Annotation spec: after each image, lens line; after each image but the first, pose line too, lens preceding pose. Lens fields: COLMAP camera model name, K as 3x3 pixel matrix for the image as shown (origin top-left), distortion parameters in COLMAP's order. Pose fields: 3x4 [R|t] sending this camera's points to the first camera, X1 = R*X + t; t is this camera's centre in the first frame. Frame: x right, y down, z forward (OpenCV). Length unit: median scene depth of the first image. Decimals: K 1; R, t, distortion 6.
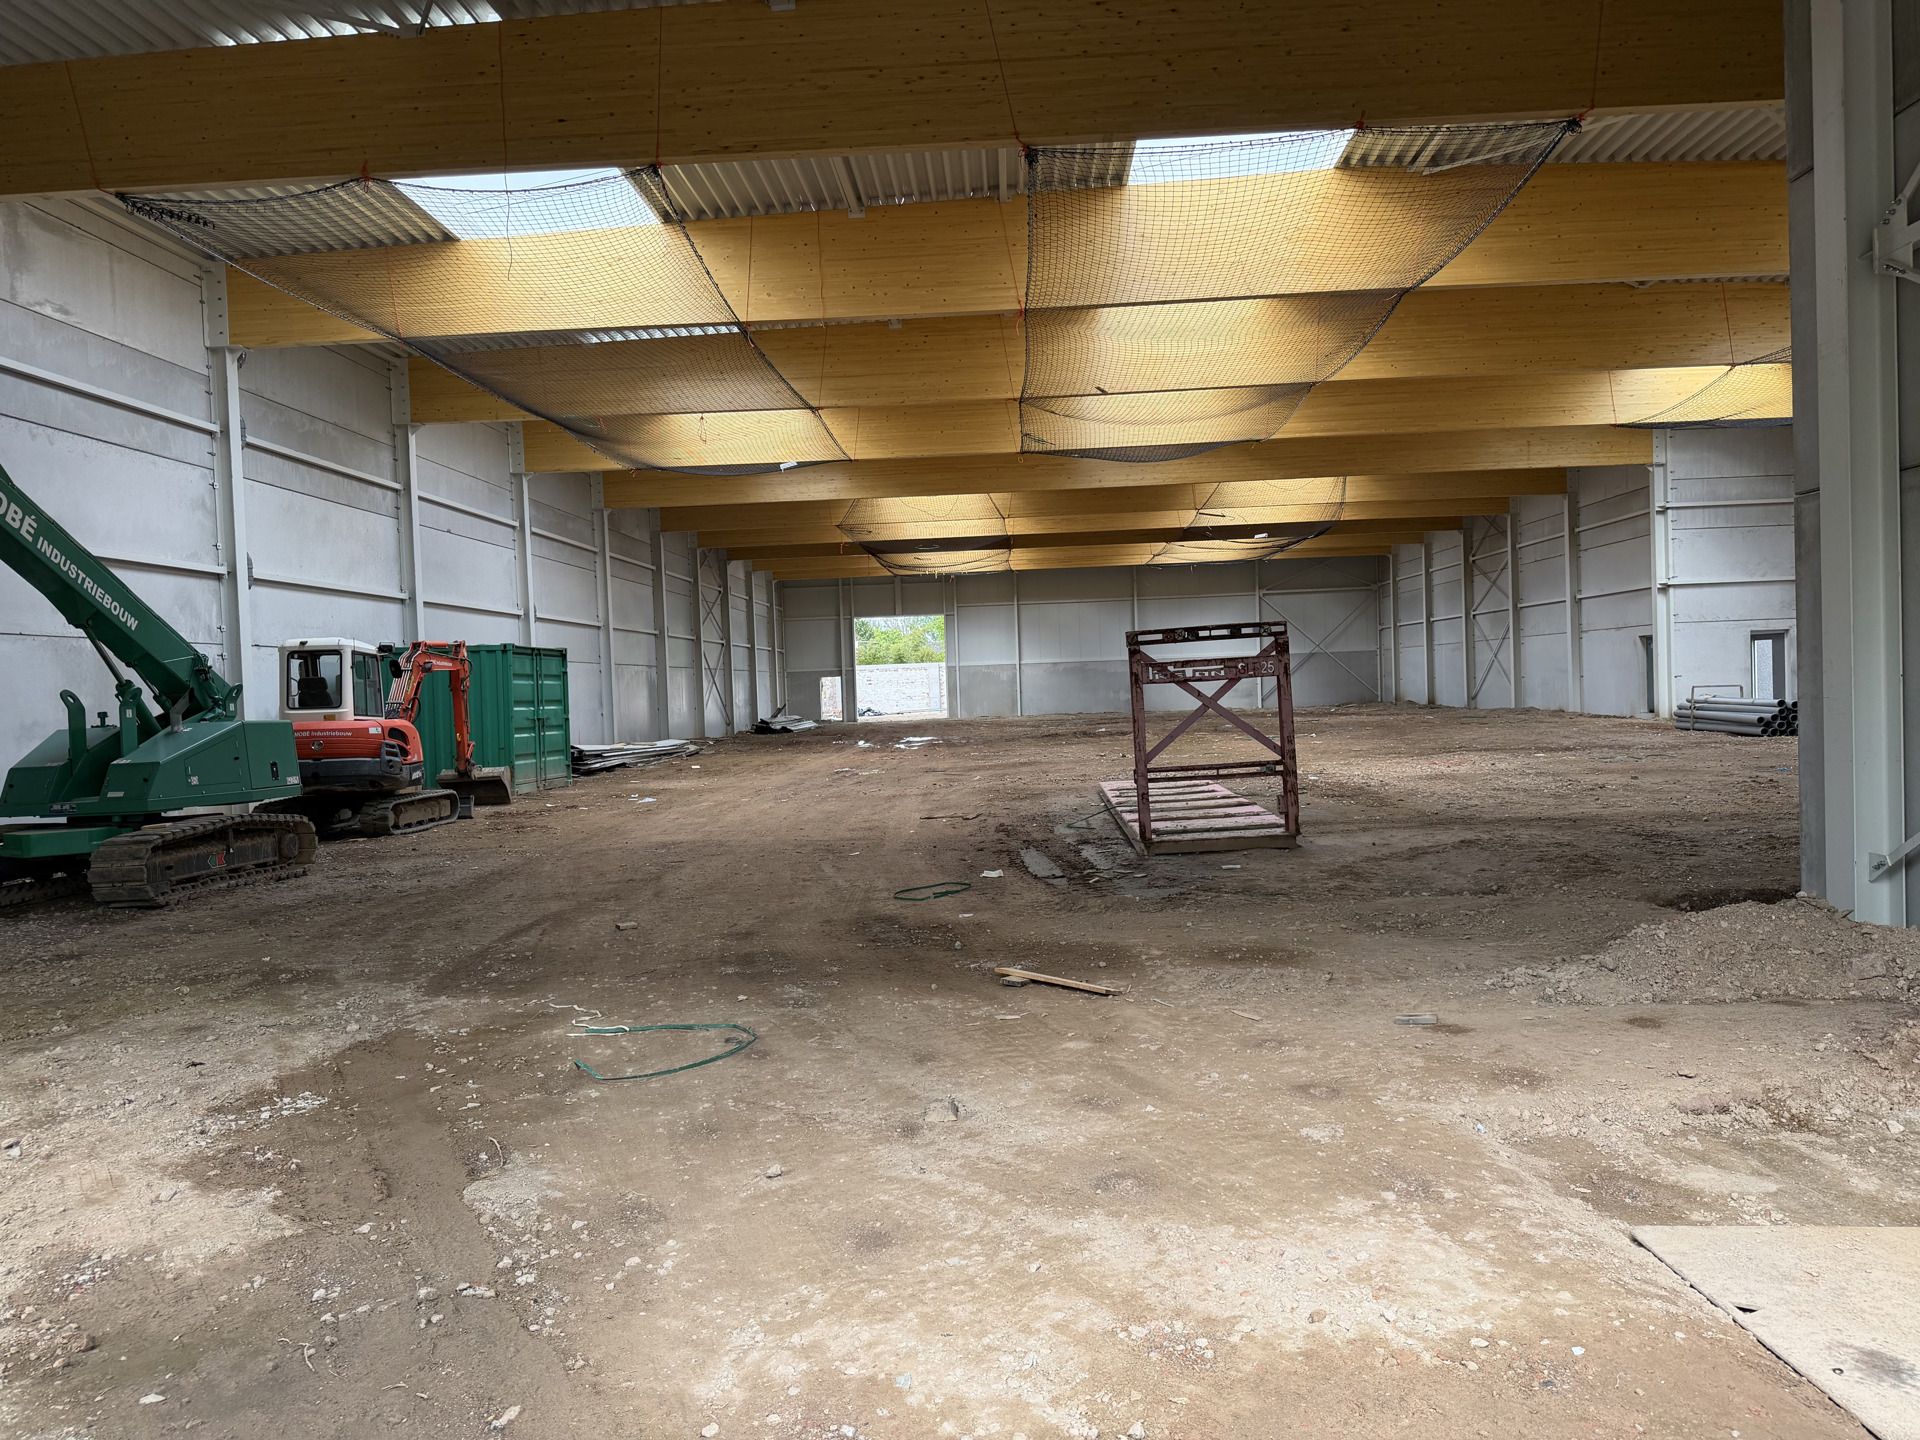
lens RADIAL K [[1352.5, 0, 955.5], [0, 1352.5, 722.8], [0, 0, 1]] dist [0.005984, -0.001097]
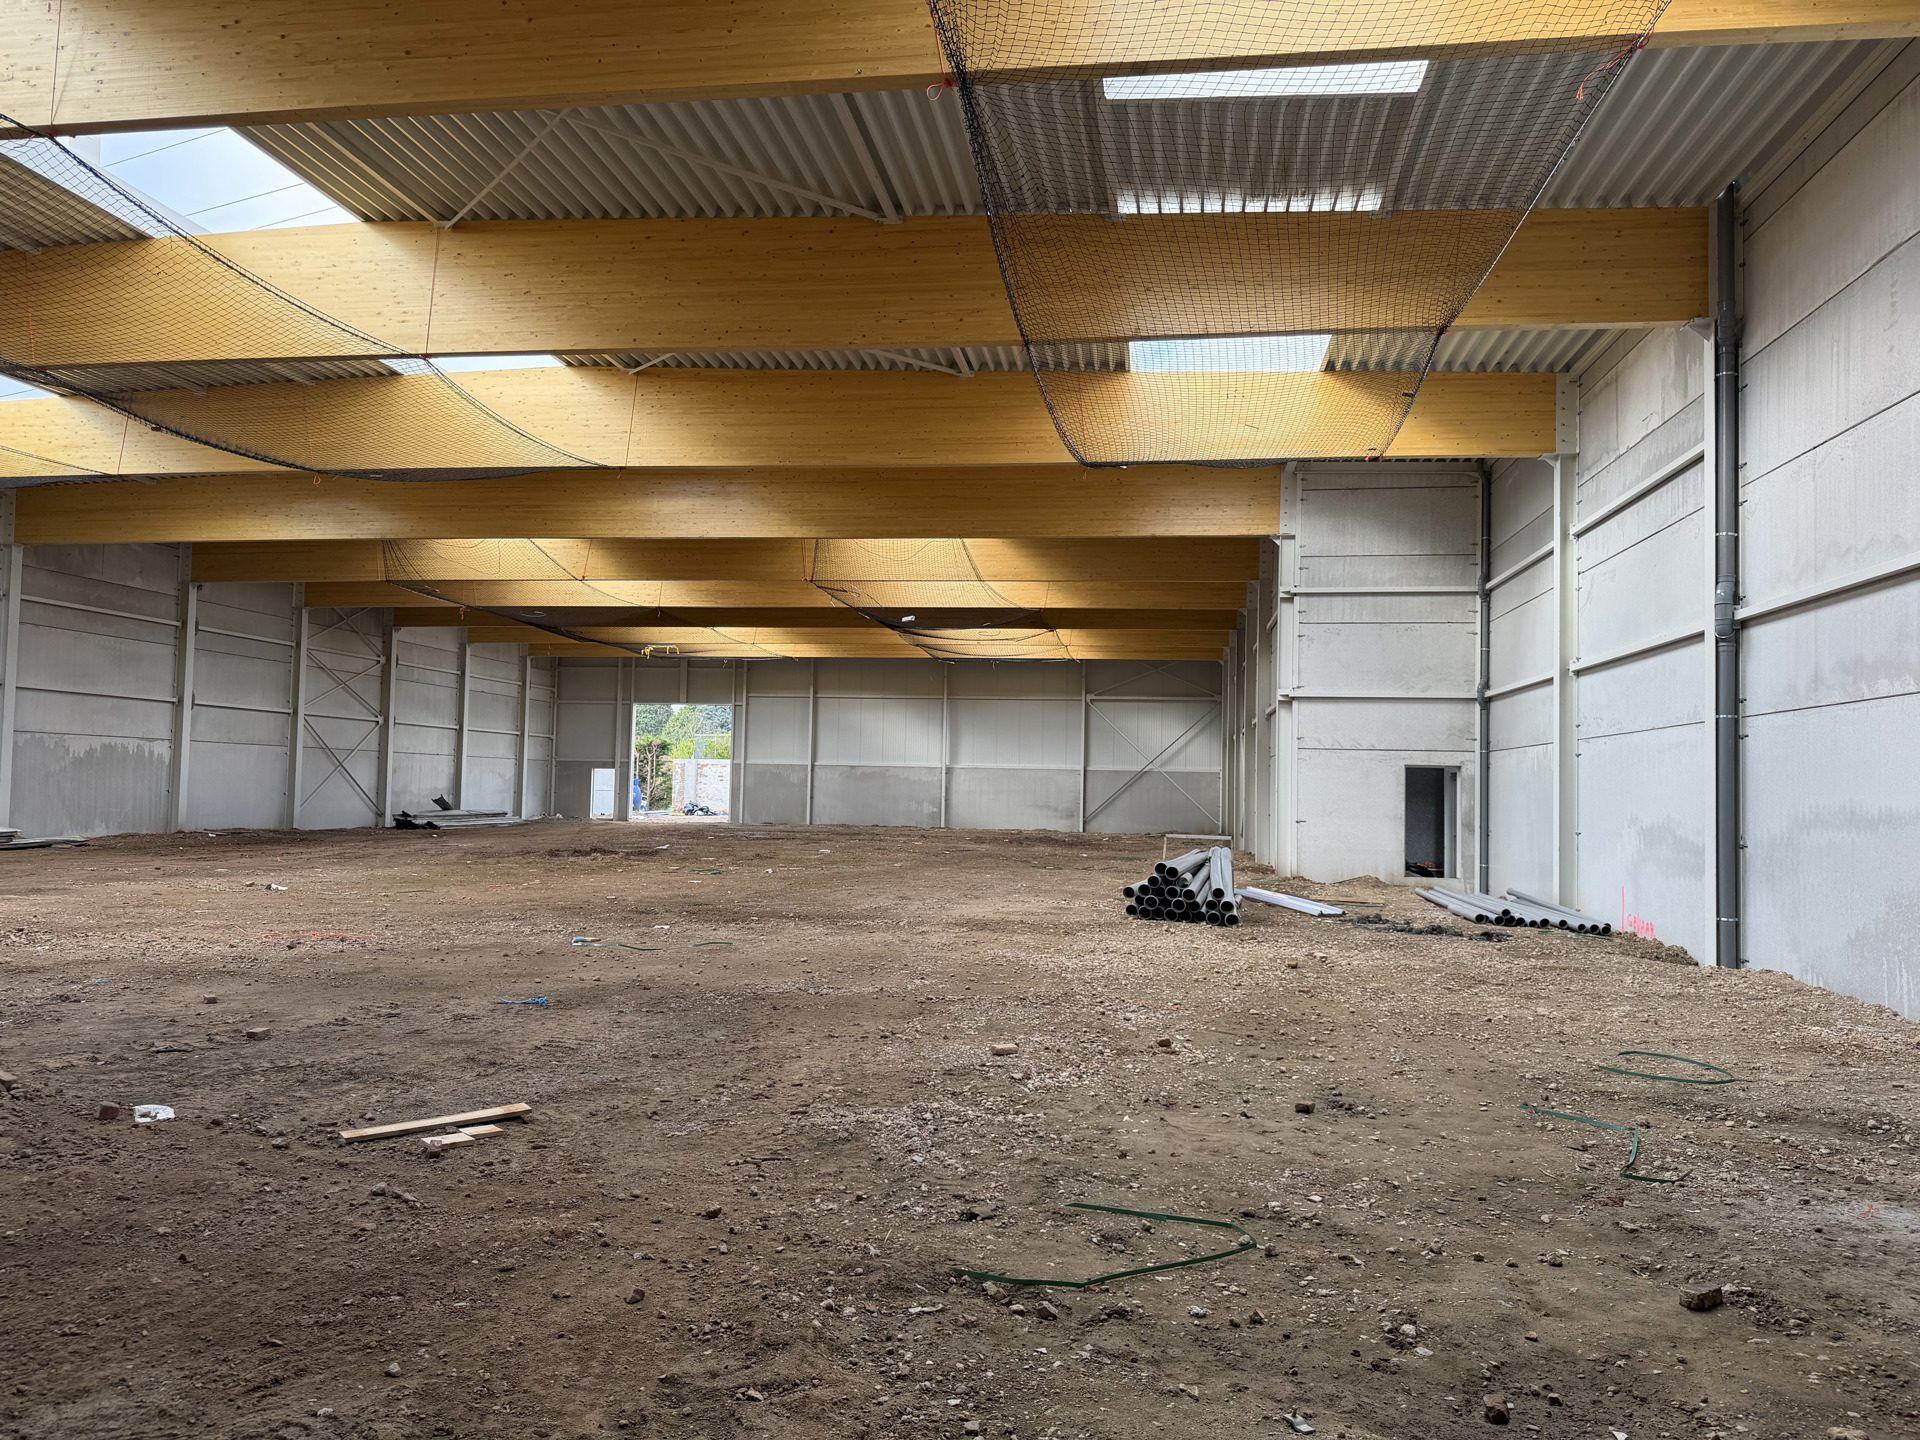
lens RADIAL K [[1352.5, 0, 967.0], [0, 1352.5, 720.4], [0, 0, 1]] dist [0.005984, -0.001097]
pose [[0.993979, 0.050284, -0.097353, 0.230722], [-0.057488, 0.995698, -0.072664, -0.014453], [0.093281, 0.077823, 0.992594, 0.141058]]
